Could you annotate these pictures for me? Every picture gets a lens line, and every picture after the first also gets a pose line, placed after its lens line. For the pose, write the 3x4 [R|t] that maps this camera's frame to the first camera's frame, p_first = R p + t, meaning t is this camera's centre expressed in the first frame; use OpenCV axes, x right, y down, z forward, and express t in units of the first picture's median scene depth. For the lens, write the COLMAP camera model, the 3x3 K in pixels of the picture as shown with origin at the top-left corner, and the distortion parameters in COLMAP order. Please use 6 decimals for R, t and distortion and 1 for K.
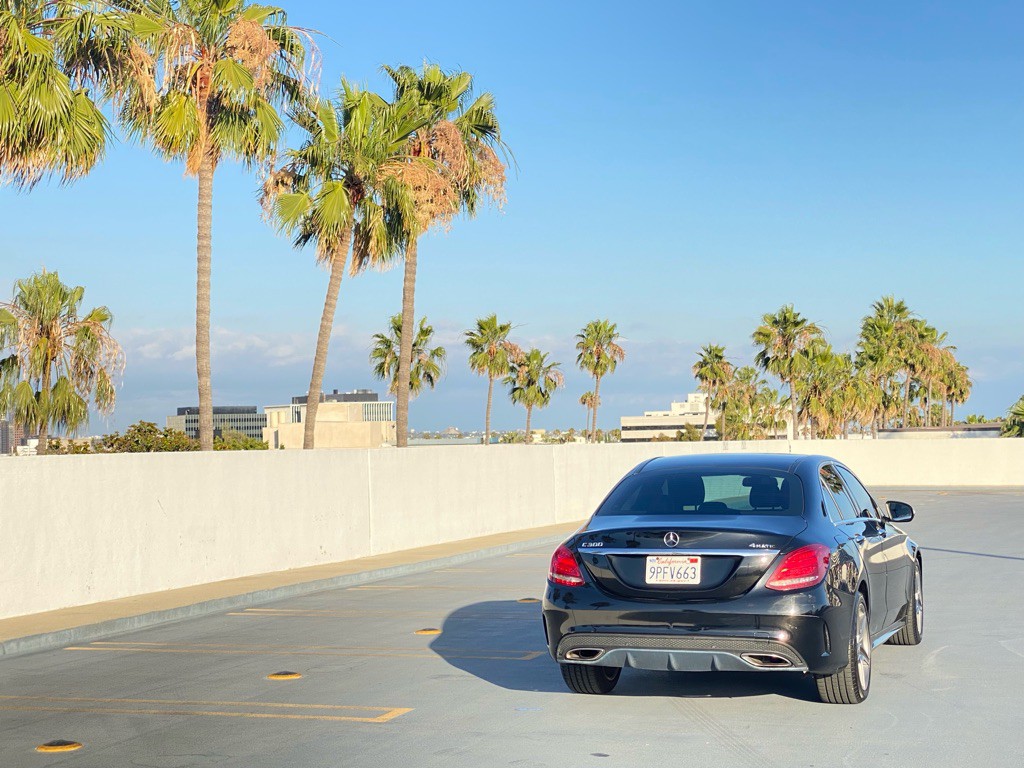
lens RADIAL K [[1688.3, 0, 509.1], [0, 1688.3, 365.7], [0, 0, 1]] dist [0.092072, 0.028117]
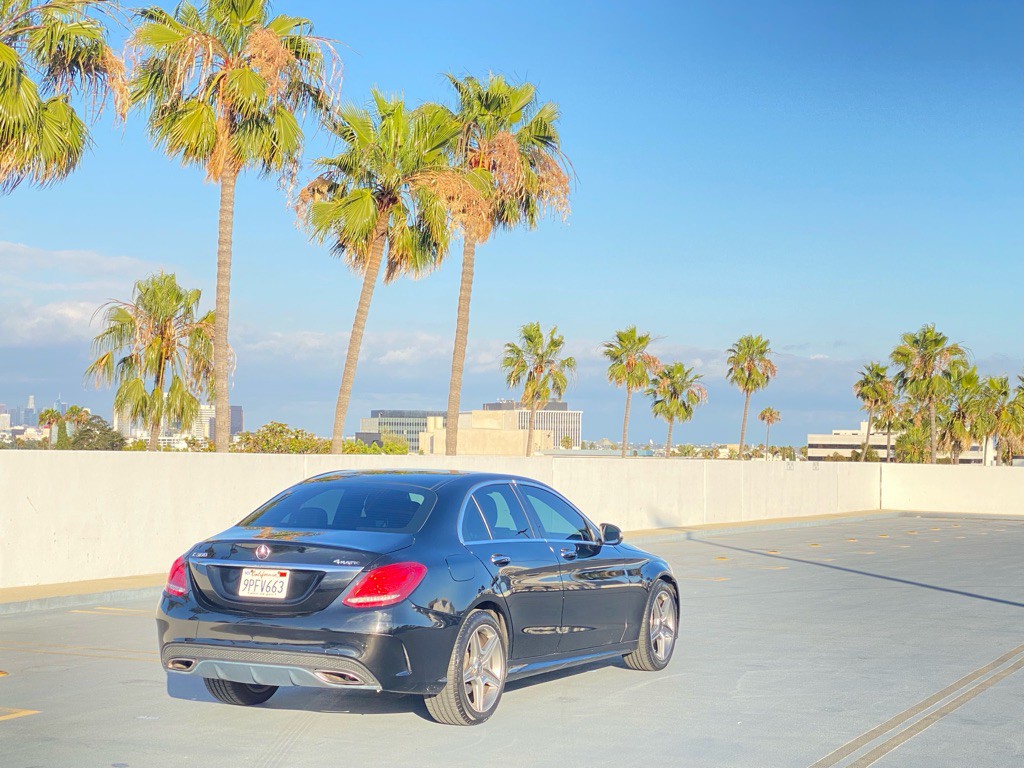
lens RADIAL K [[1688.3, 0, 509.1], [0, 1688.3, 365.7], [0, 0, 1]] dist [0.092072, 0.028117]
pose [[0.992847, 0.029091, -0.115797, 0.098989], [-0.029796, 0.999546, -0.004362, -0.002068], [0.115617, 0.007781, 0.993263, 0.006658]]
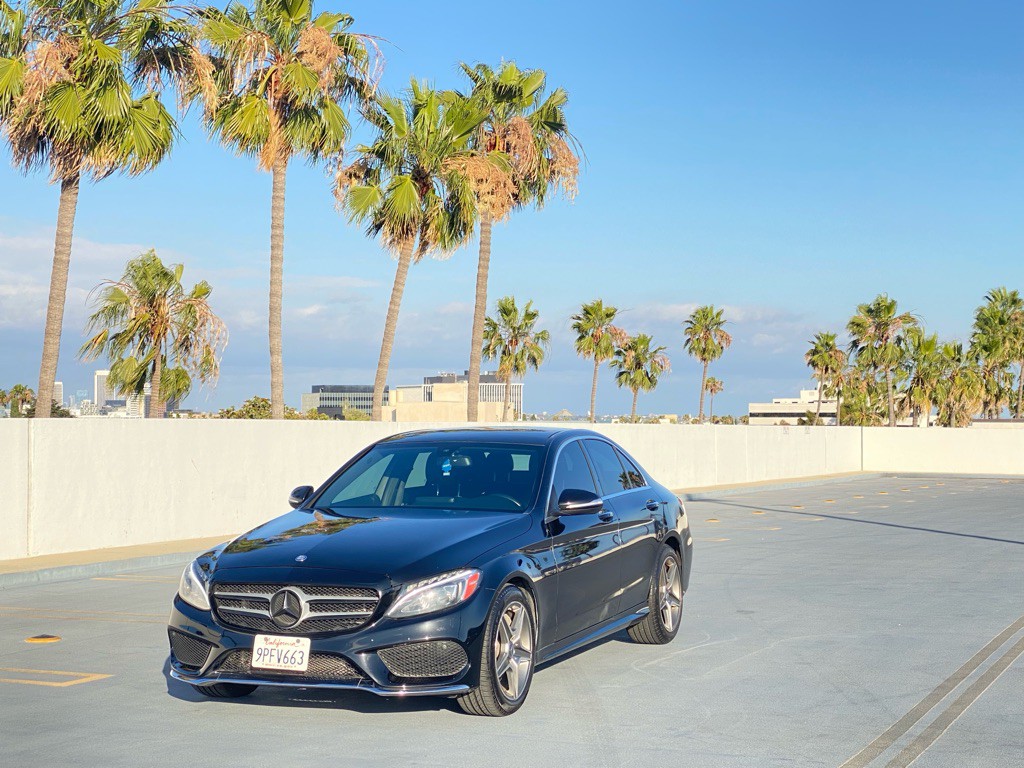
lens RADIAL K [[1688.3, 0, 509.1], [0, 1688.3, 365.7], [0, 0, 1]] dist [0.092072, 0.028117]
pose [[0.996747, 0.018036, -0.078550, 0.049738], [-0.017250, 0.999794, 0.010684, -0.000694], [0.078727, -0.009295, 0.996853, -0.064362]]
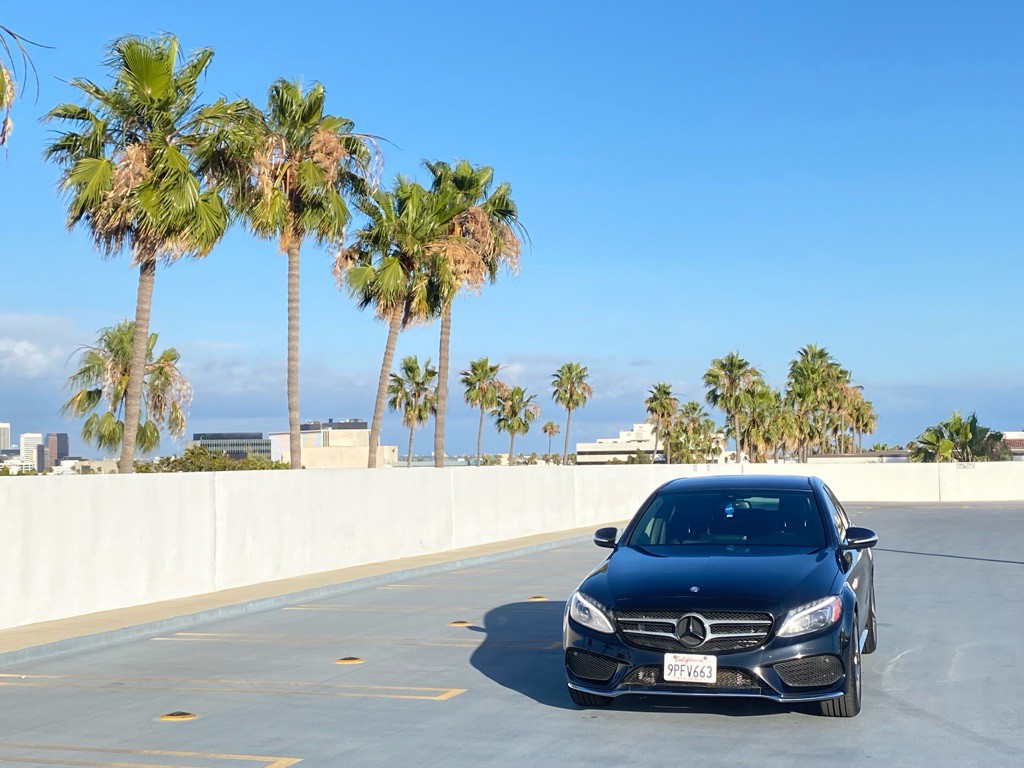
lens RADIAL K [[1449.8, 0, 495.0], [0, 1449.8, 383.2], [0, 0, 1]] dist [0.147387, -0.004801]
pose [[0.999915, 0.005569, 0.011808, -0.038284], [-0.005442, 0.999927, -0.010813, -0.002967], [-0.011867, 0.010747, 0.999872, -0.079188]]
